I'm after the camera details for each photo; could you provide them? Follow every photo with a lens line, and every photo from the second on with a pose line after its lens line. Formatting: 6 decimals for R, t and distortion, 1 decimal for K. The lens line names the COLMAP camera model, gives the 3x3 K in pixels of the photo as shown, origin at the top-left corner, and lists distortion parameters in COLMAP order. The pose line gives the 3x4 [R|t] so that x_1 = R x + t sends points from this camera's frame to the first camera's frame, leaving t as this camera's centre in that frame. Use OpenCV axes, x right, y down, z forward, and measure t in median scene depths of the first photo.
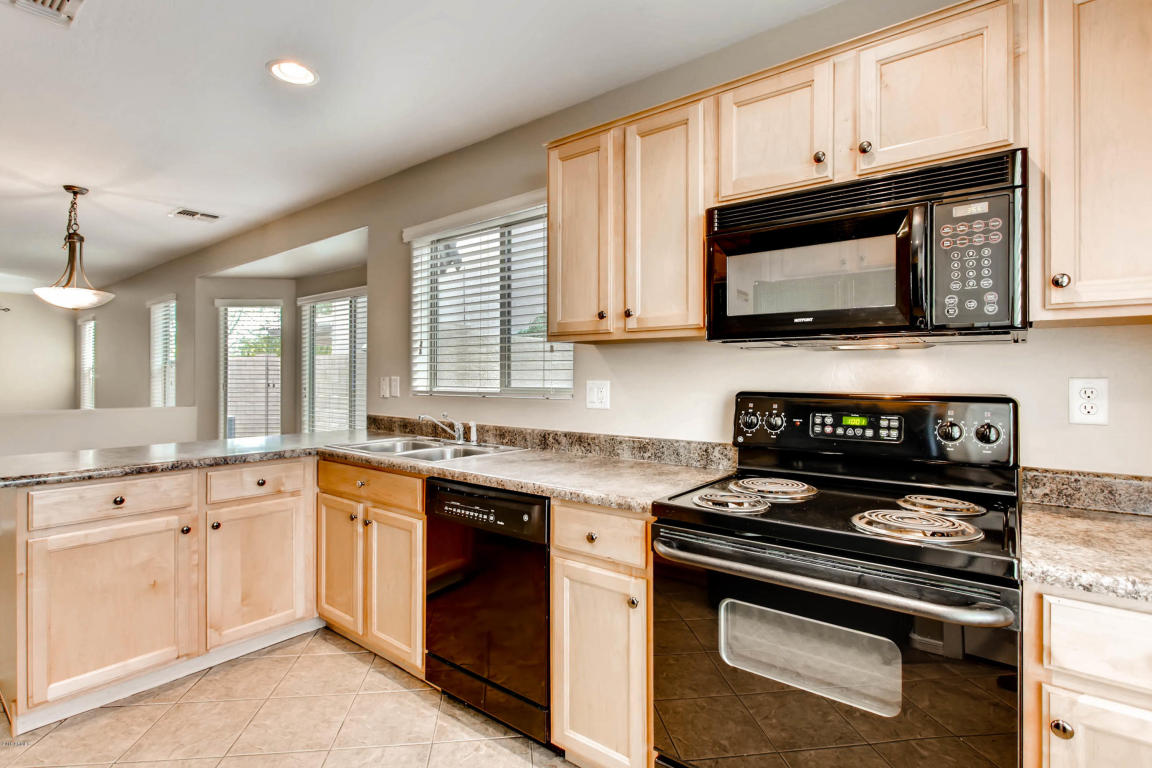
lens RADIAL K [[565.1, 0, 576.2], [0, 565.1, 376.0], [0, 0, 1]] dist [-0.000372, -0.000006]
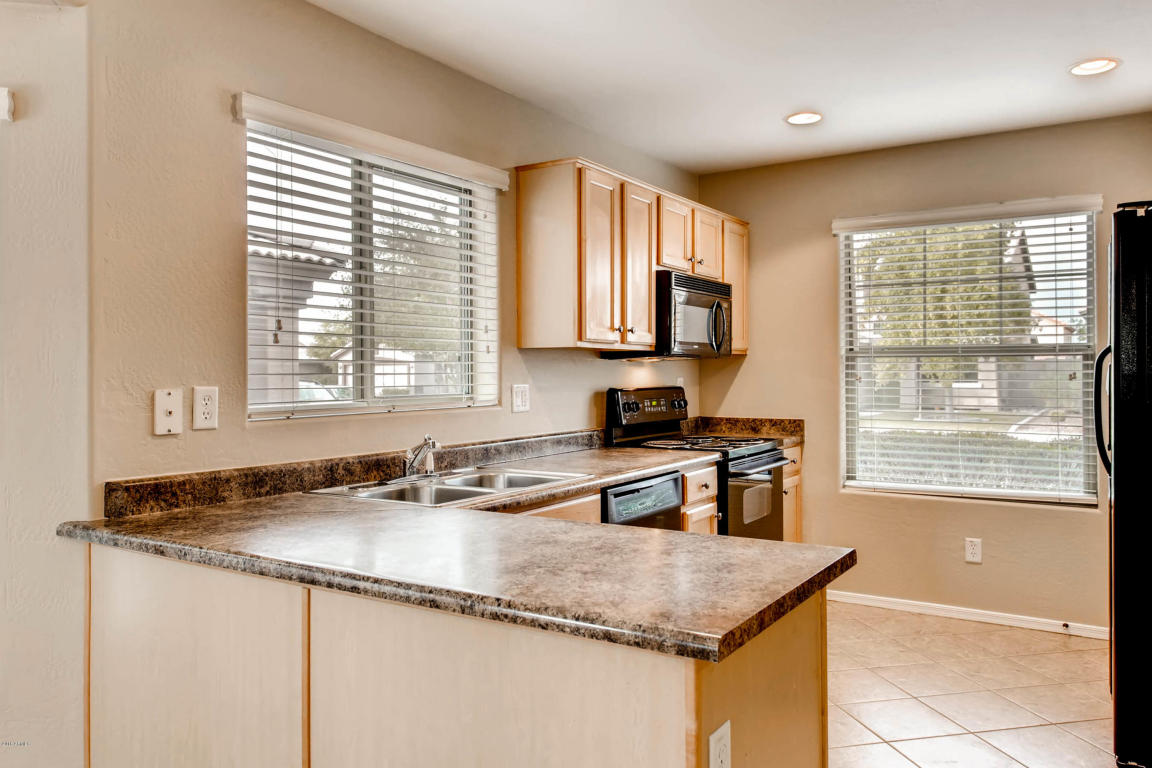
lens RADIAL K [[852.4, 0, 577.8], [0, 852.4, 381.9], [0, 0, 1]] dist [-0.003153, -0.001246]
pose [[-0.082409, -0.009809, 0.996550, -1.103529], [0.000286, 0.999951, 0.009866, -0.010454], [-0.996599, 0.001098, -0.082402, 0.769162]]
